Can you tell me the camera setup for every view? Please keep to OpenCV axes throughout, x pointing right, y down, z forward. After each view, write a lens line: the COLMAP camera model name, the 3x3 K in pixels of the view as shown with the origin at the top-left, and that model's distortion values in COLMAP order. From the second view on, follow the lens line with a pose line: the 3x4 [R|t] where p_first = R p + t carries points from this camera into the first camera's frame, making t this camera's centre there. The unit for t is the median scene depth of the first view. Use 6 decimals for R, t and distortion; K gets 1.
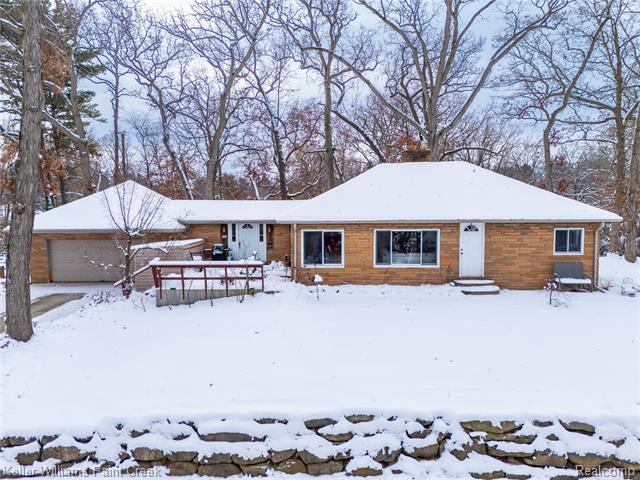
lens RADIAL K [[474.0, 0, 320.0], [0, 474.0, 240.0], [0, 0, 1]] dist [0.091043, -0.093133]
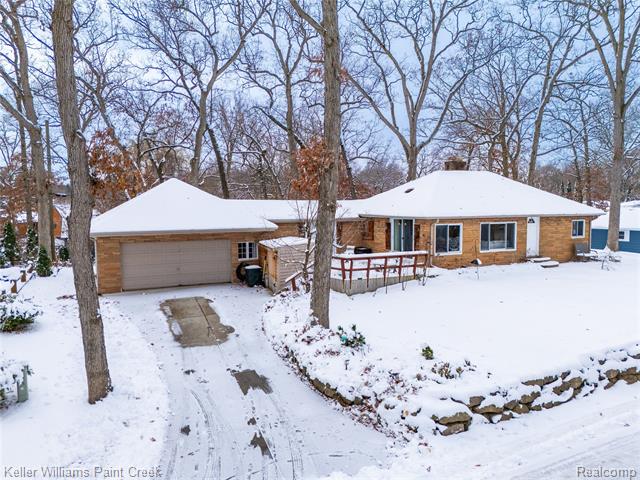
lens RADIAL K [[474.0, 0, 320.0], [0, 474.0, 240.0], [0, 0, 1]] dist [0.091043, -0.093133]
pose [[0.885800, -0.032441, 0.462932, -0.863263], [0.035761, 0.999359, 0.001606, 0.006625], [-0.462687, 0.015132, 0.886392, 0.060108]]
